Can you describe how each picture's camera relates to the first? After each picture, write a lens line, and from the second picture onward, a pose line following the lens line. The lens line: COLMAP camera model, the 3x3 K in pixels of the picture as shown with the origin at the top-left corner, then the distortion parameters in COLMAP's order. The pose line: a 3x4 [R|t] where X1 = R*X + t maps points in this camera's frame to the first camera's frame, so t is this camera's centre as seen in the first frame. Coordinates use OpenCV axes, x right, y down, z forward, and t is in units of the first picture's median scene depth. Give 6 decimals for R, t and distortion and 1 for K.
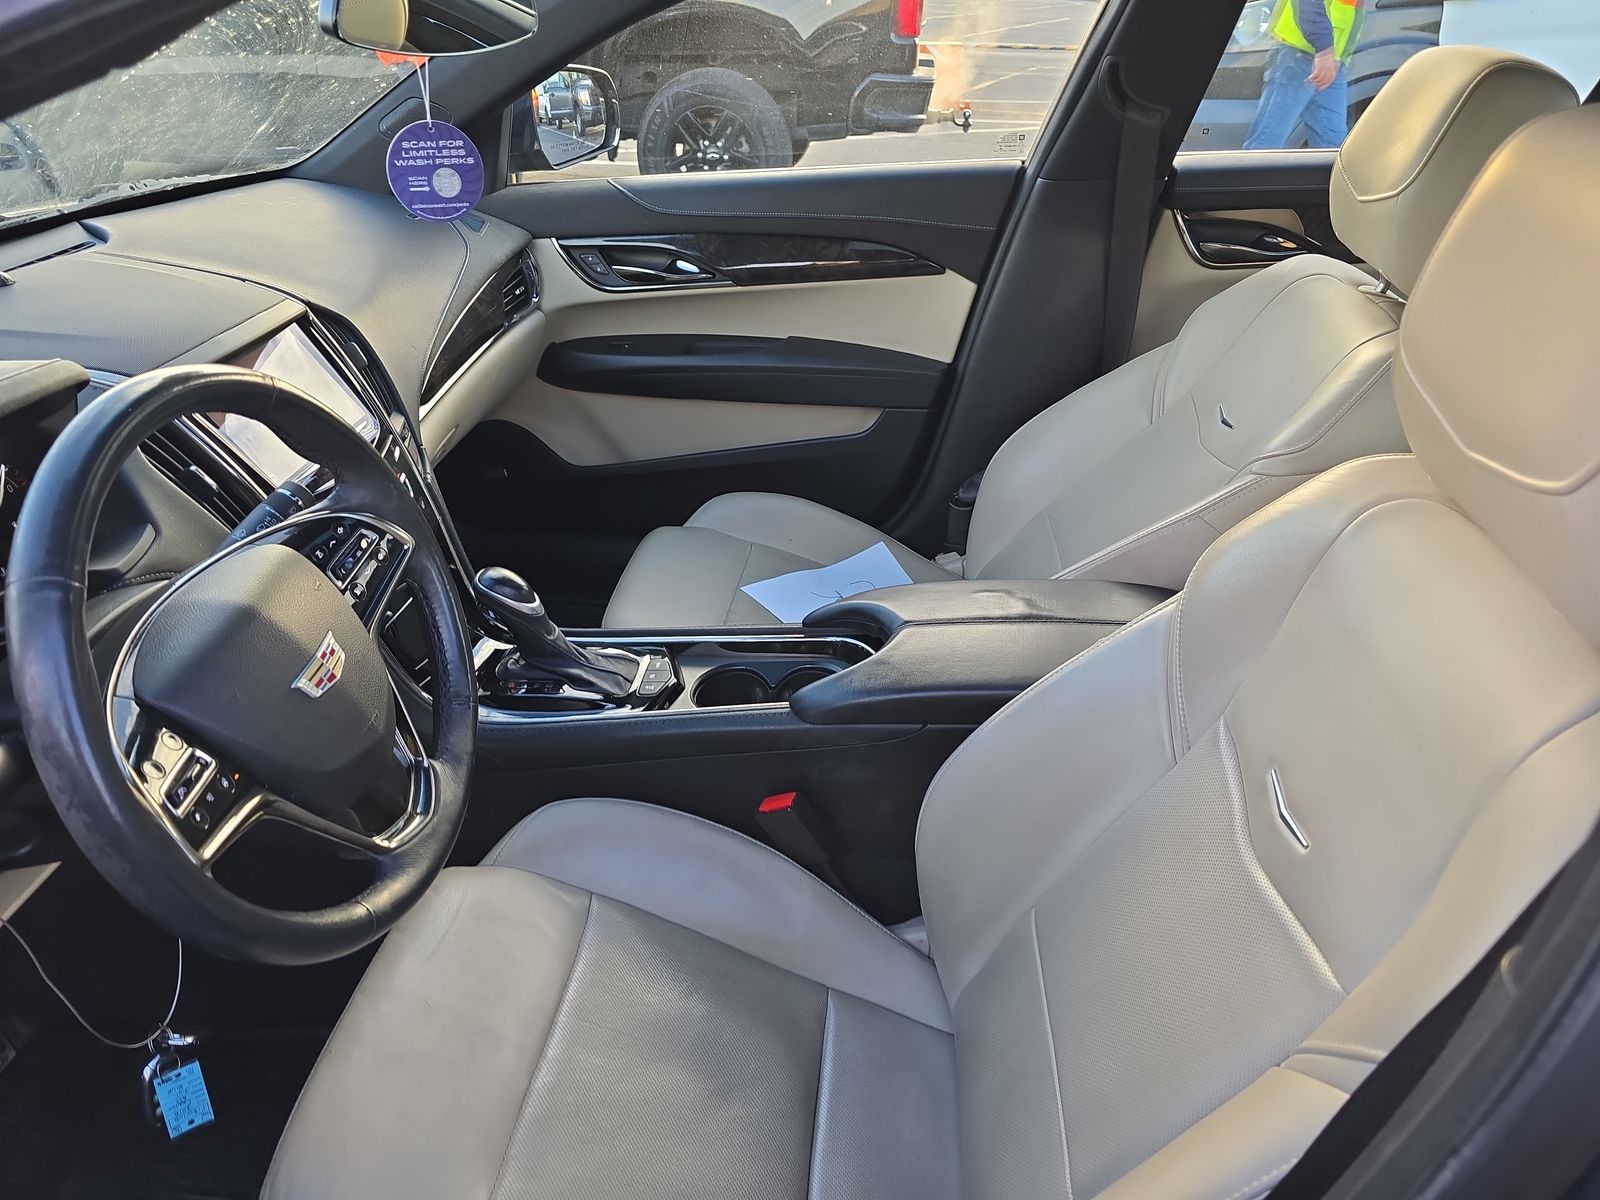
lens RADIAL K [[1077.9, 0, 800.0], [0, 1077.9, 600.0], [0, 0, 1]] dist [0.079326, -0.109841]
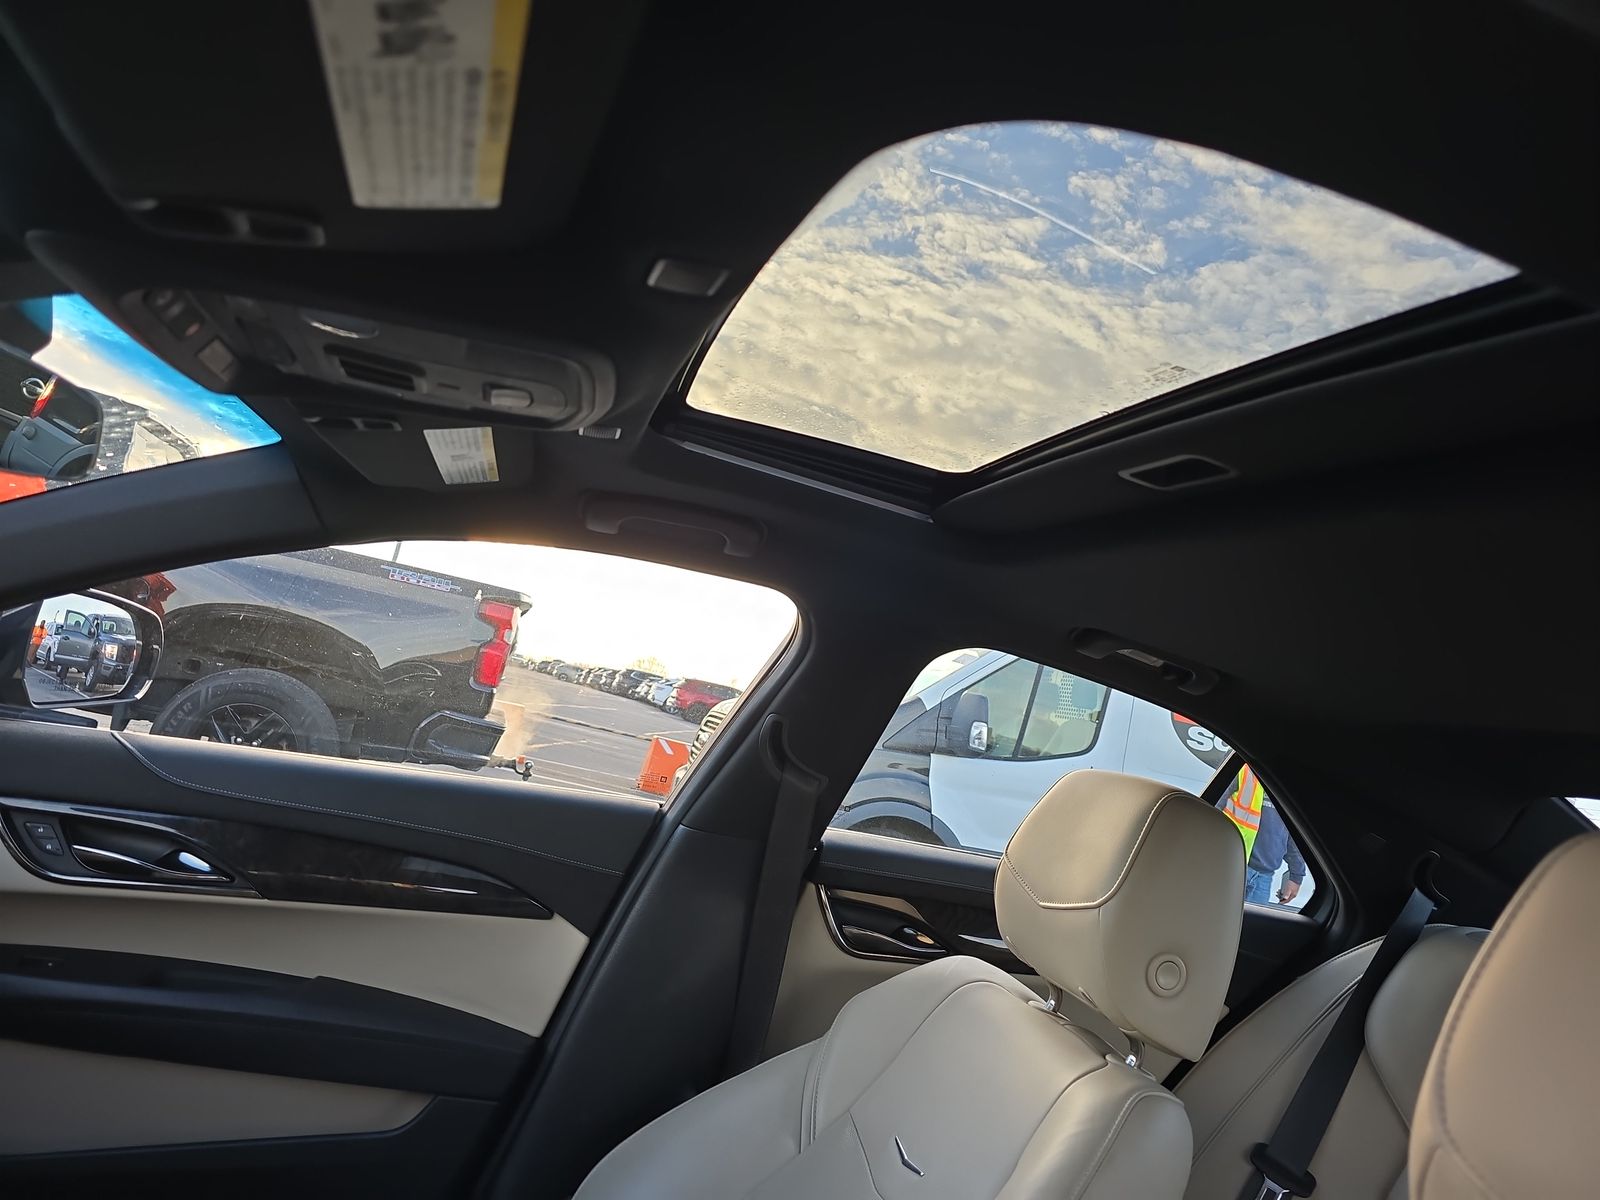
lens RADIAL K [[1059.5, 0, 803.6], [0, 1059.5, 607.8], [0, 0, 1]] dist [0.079591, -0.079070]
pose [[0.901257, 0.242505, 0.359065, -0.038432], [-0.004770, 0.834205, -0.551433, -0.057902], [-0.433259, 0.495270, 0.752990, 0.212165]]
